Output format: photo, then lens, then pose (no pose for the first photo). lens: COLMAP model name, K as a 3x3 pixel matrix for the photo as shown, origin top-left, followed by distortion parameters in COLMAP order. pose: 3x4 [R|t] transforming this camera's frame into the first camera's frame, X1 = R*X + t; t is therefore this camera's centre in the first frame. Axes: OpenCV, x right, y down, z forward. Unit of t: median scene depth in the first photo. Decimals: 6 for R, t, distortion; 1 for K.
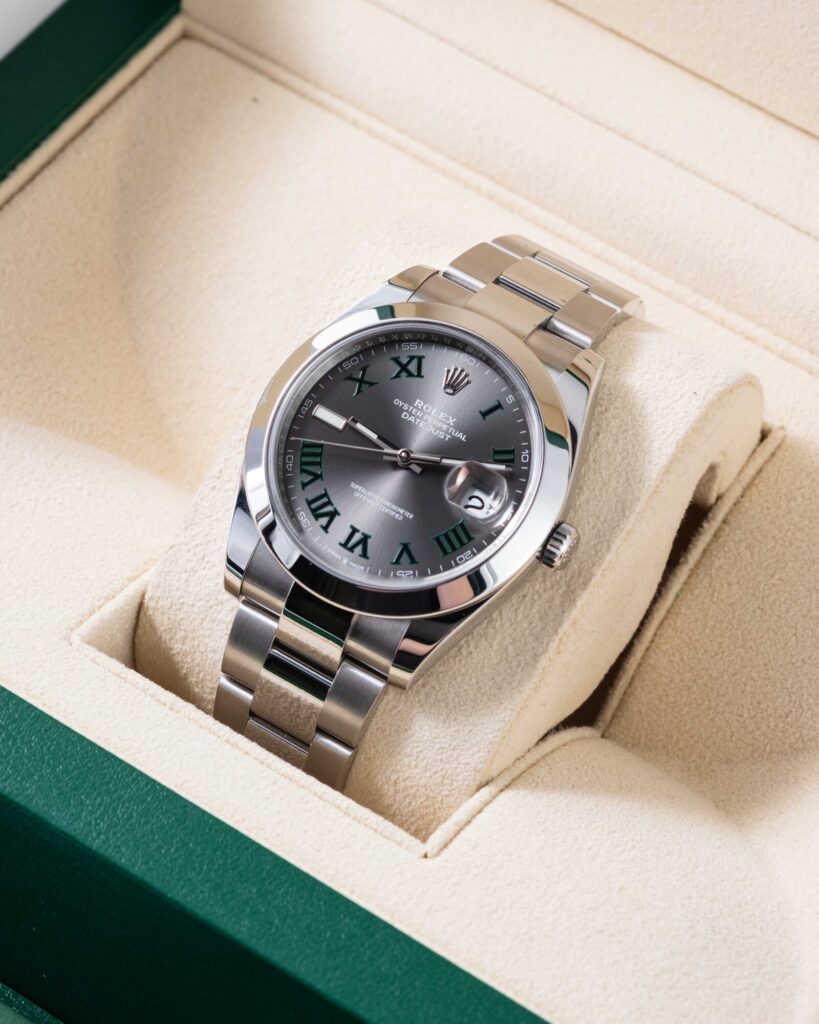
lens RADIAL K [[4636.6, 0, 414.0], [0, 4636.6, 504.3], [0, 0, 1]] dist [0.322702, 0.000000]
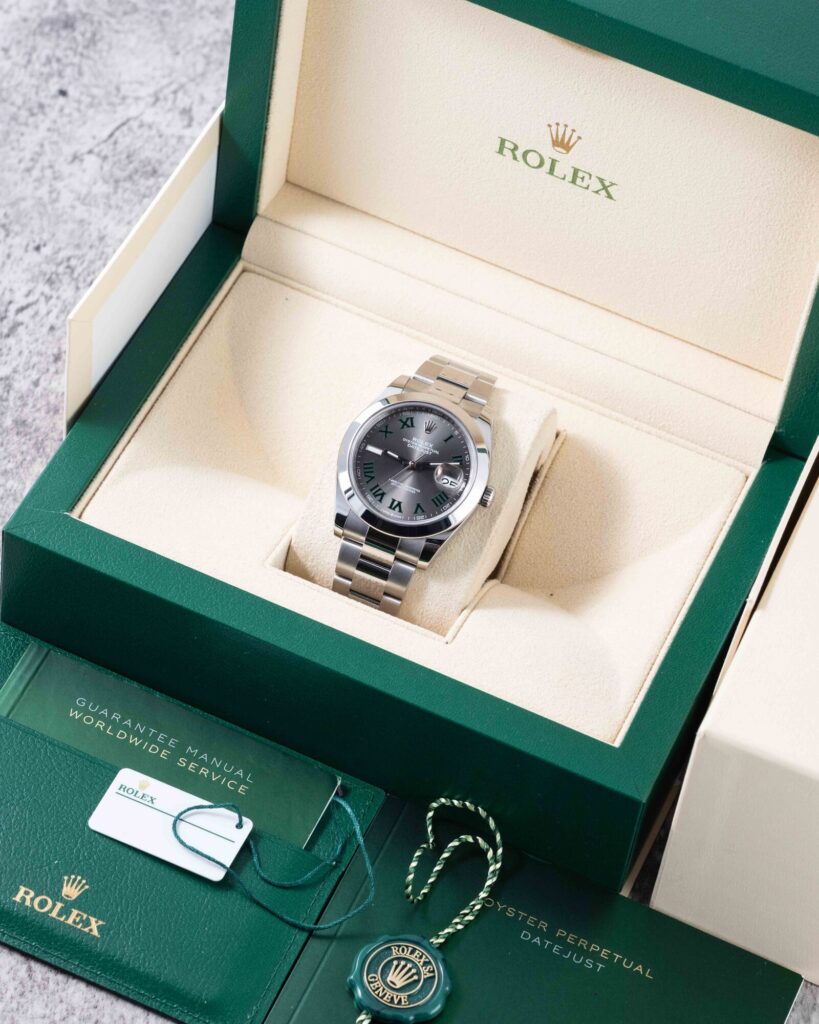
lens RADIAL K [[4636.6, 0, 413.9], [0, 4636.6, 518.7], [0, 0, 1]] dist [0.322702, 0.000000]
pose [[0.980714, -0.113449, 0.159152, -0.346790], [0.110373, 0.993494, 0.028069, -0.045410], [-0.161301, -0.009962, 0.986855, -1.140082]]
